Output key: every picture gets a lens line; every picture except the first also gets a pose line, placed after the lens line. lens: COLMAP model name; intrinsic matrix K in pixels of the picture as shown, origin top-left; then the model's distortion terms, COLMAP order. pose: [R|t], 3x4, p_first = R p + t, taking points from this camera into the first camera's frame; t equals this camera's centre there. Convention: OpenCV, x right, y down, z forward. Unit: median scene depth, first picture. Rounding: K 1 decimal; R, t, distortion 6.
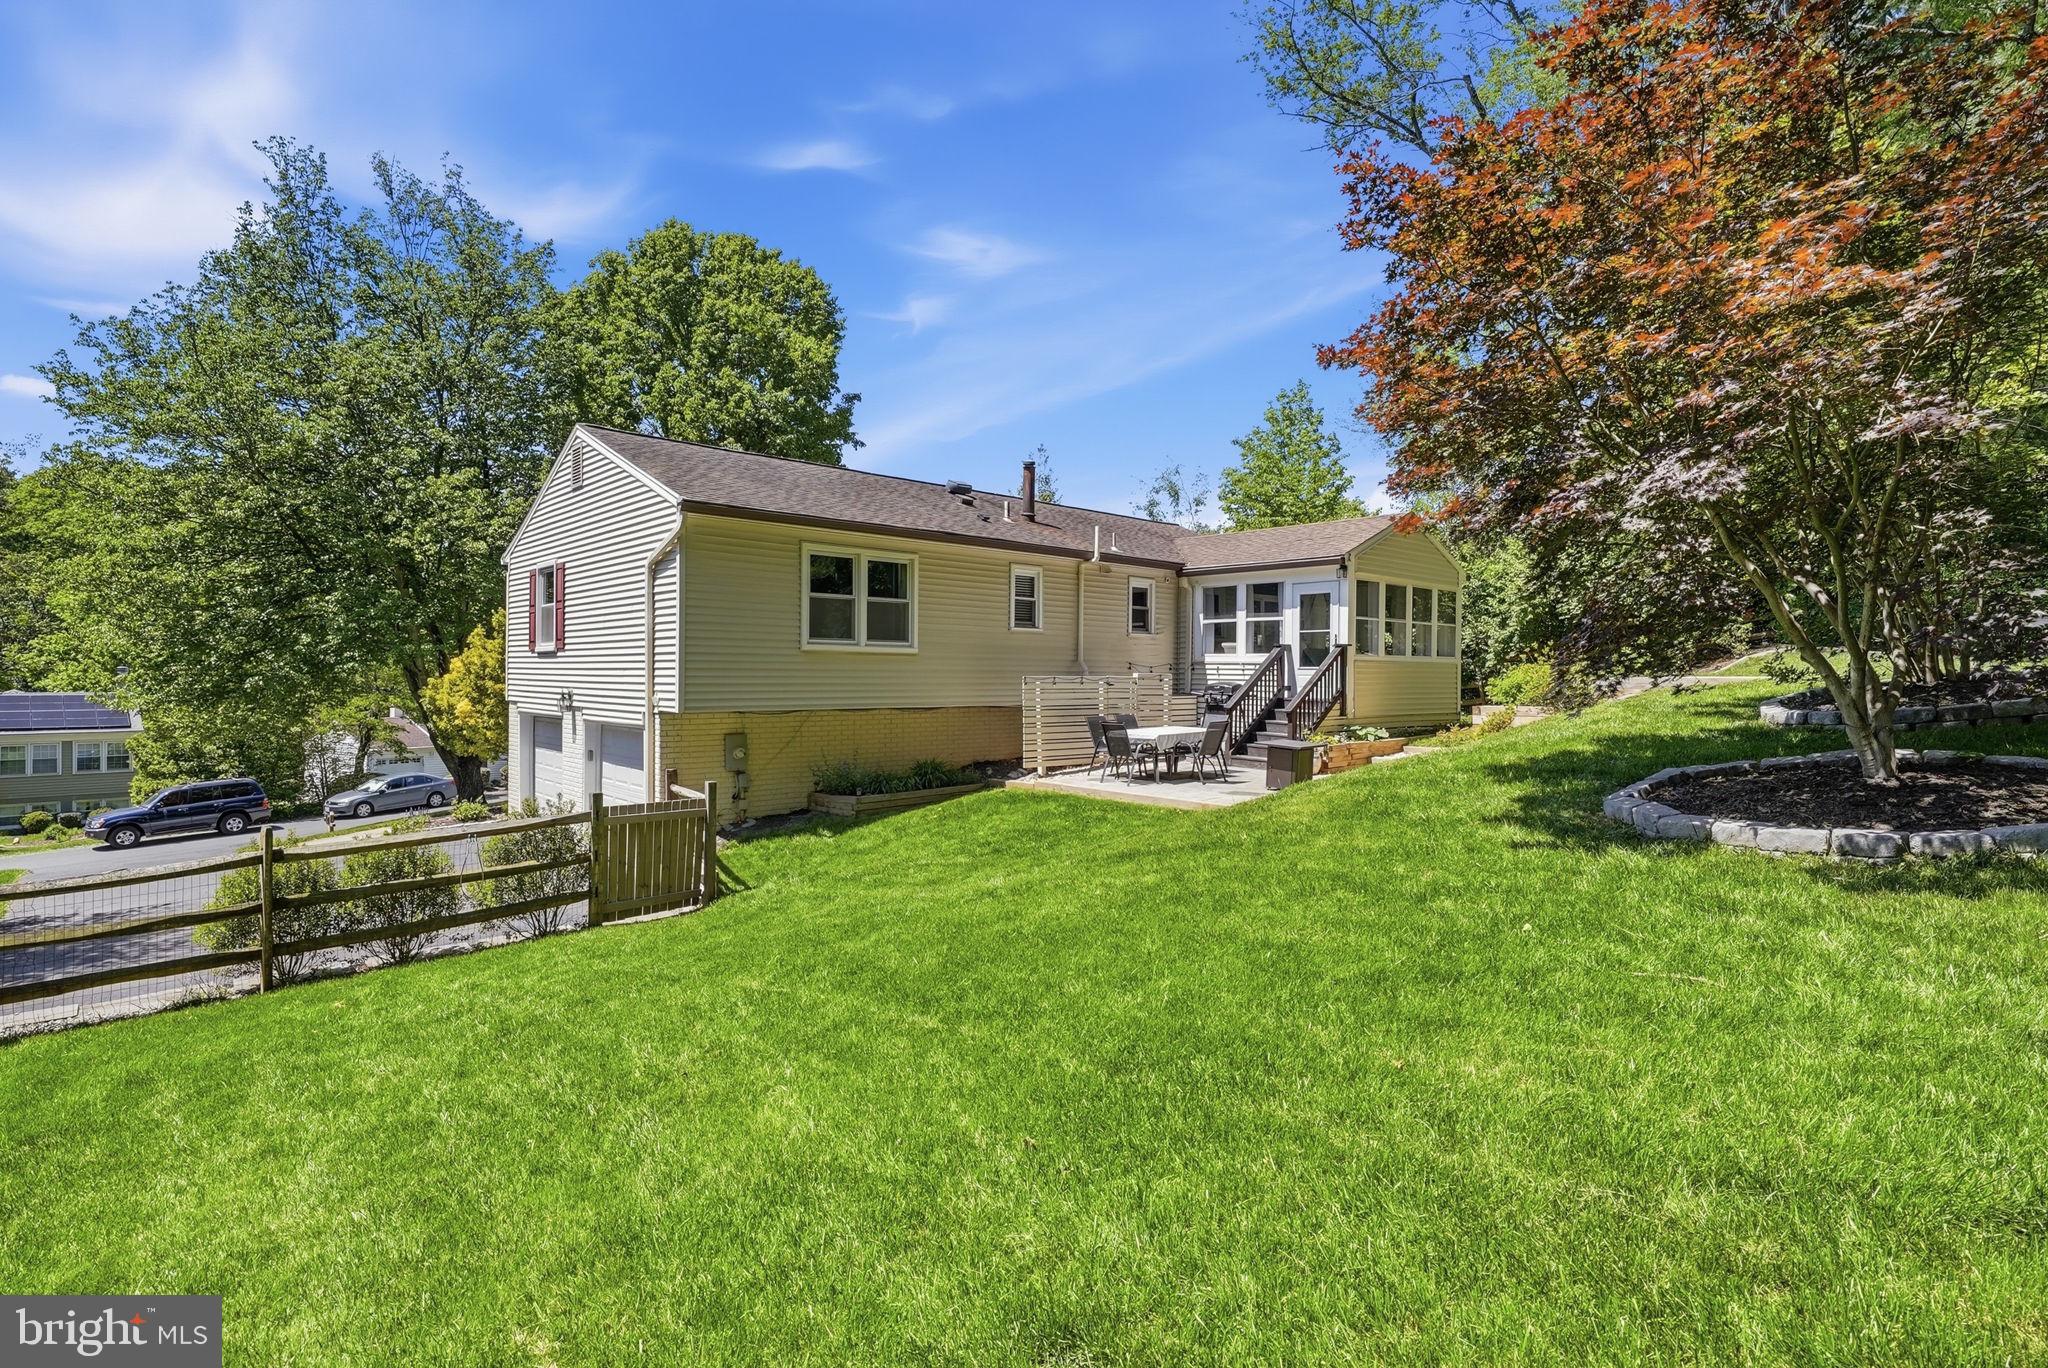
lens RADIAL K [[808.9, 0, 1021.9], [0, 808.9, 675.1], [0, 0, 1]] dist [-0.011298, -0.000005]
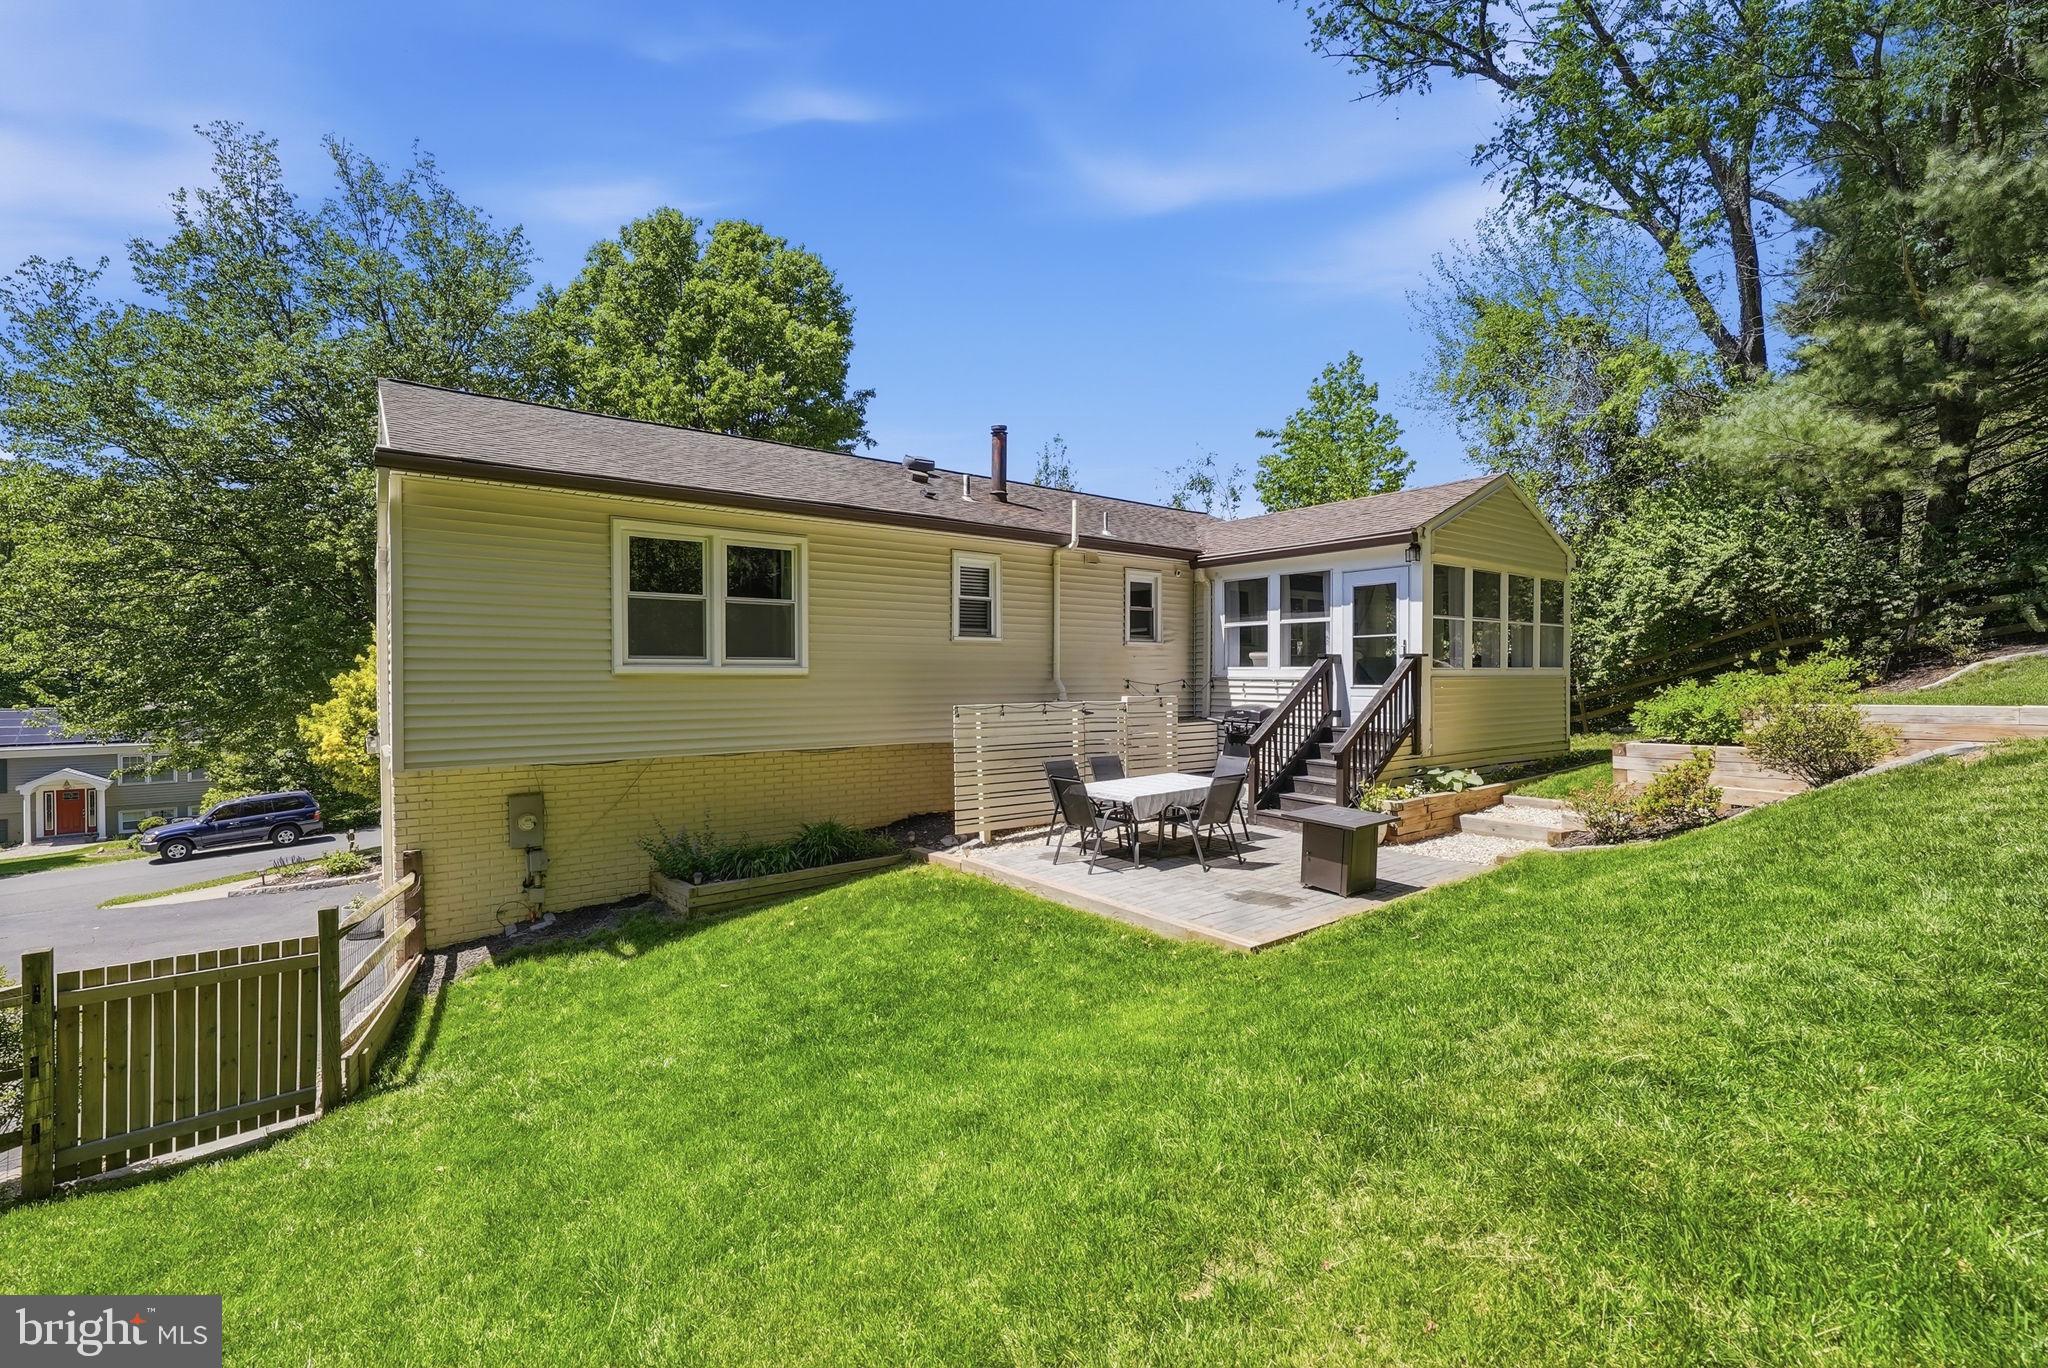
lens RADIAL K [[760.9, 0, 1029.6], [0, 760.9, 682.8], [0, 0, 1]] dist [-0.007901, 0.000297]
pose [[0.997524, -0.008426, -0.069824, 0.094395], [0.008731, 0.999954, 0.004064, -0.016863], [0.069787, -0.004663, 0.997551, 0.278450]]
